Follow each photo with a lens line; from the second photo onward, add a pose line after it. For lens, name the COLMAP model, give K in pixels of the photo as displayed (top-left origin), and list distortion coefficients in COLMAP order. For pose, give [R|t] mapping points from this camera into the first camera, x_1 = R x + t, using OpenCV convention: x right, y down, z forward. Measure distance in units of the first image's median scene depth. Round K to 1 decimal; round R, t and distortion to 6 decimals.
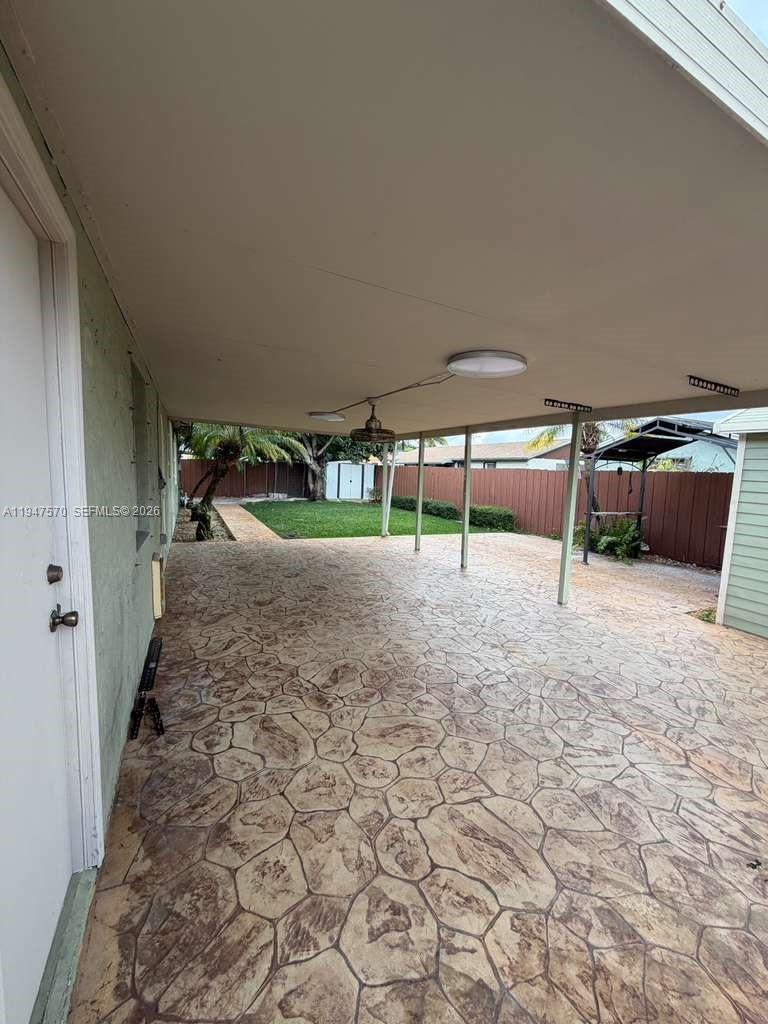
lens RADIAL K [[406.7, 0, 383.2], [0, 406.7, 508.4], [0, 0, 1]] dist [0.000291, -0.000030]
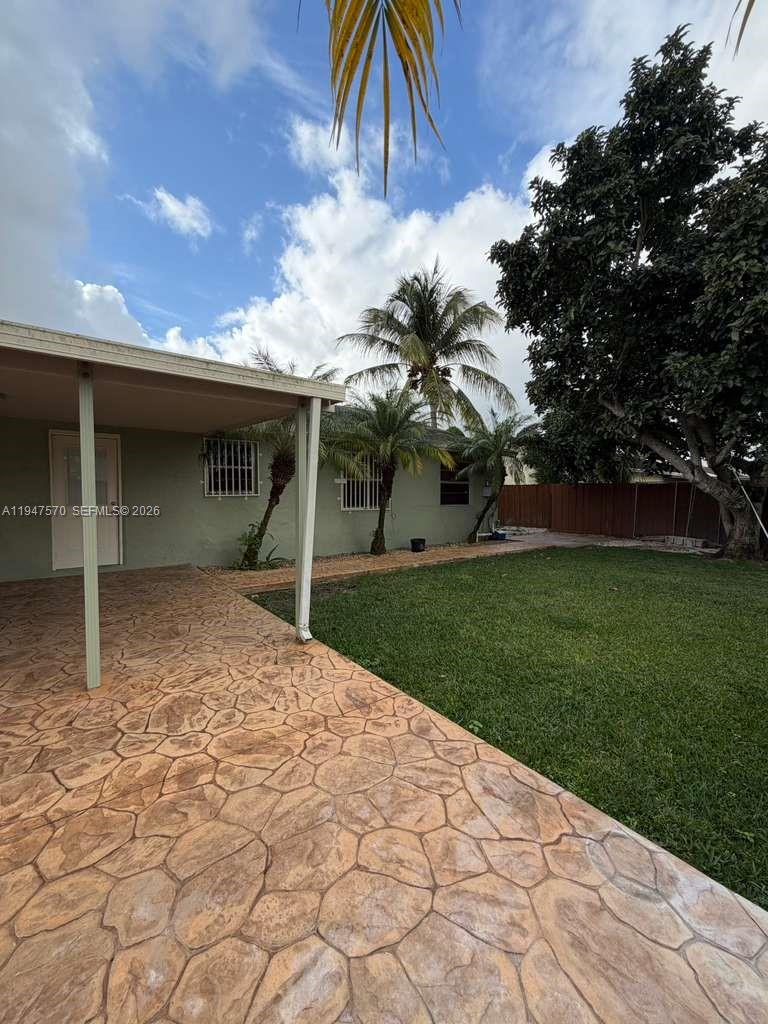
lens RADIAL K [[406.7, 0, 383.2], [0, 406.7, 508.4], [0, 0, 1]] dist [0.000291, -0.000030]
pose [[0.219535, 0.016443, -0.975466, 0.208340], [-0.100544, 0.994915, -0.005857, -0.033147], [0.970410, 0.099364, 0.220072, 0.489745]]
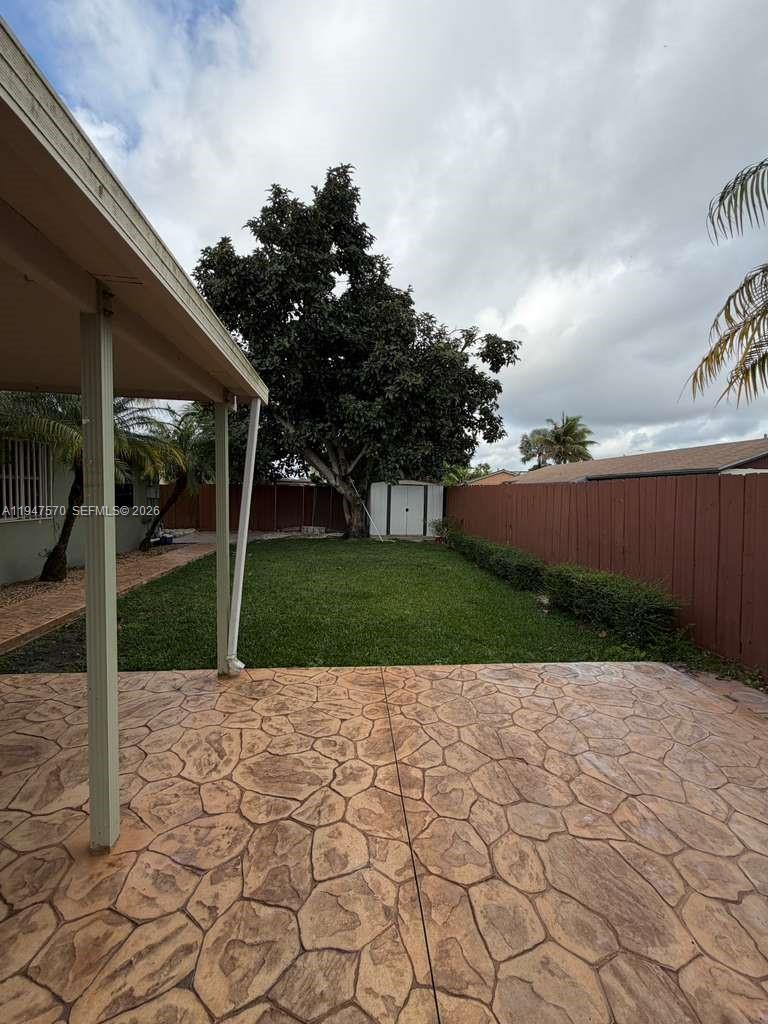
lens RADIAL K [[406.7, 0, 383.2], [0, 406.7, 508.4], [0, 0, 1]] dist [0.000291, -0.000030]
pose [[0.938789, -0.004152, -0.344467, 0.125720], [-0.019250, 0.997733, -0.064490, -0.025859], [0.343954, 0.067174, 0.936581, 0.357206]]
